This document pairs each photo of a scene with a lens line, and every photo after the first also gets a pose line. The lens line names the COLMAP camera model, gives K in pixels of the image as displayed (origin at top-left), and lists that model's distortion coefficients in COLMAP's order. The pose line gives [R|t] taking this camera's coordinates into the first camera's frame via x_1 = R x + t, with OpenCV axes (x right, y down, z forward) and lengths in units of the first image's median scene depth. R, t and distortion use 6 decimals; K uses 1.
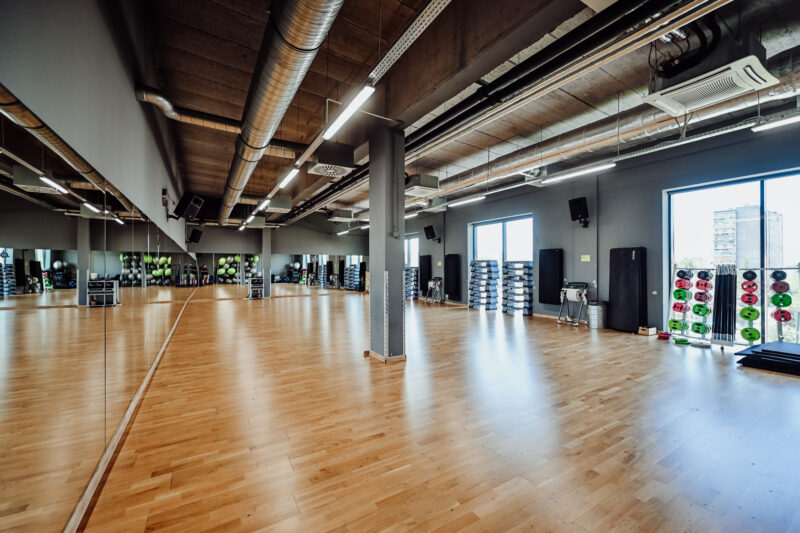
lens RADIAL K [[310.9, 0, 399.1], [0, 310.9, 268.0], [0, 0, 1]] dist [0.003870, 0.000277]
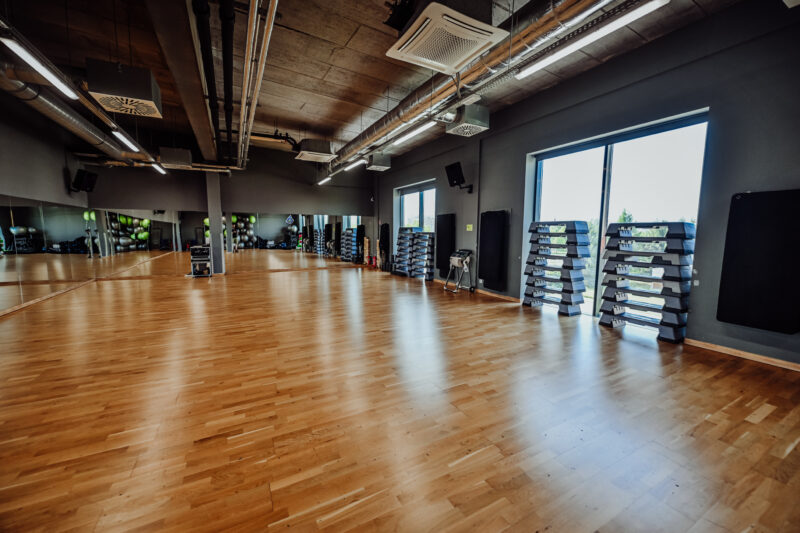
lens RADIAL K [[310.9, 0, 396.4], [0, 310.9, 270.5], [0, 0, 1]] dist [0.003870, 0.000277]
pose [[0.998089, 0.015108, -0.059923, 0.024418], [-0.007619, 0.992342, 0.123284, -0.003986], [0.061327, -0.122592, 0.990561, 0.379027]]
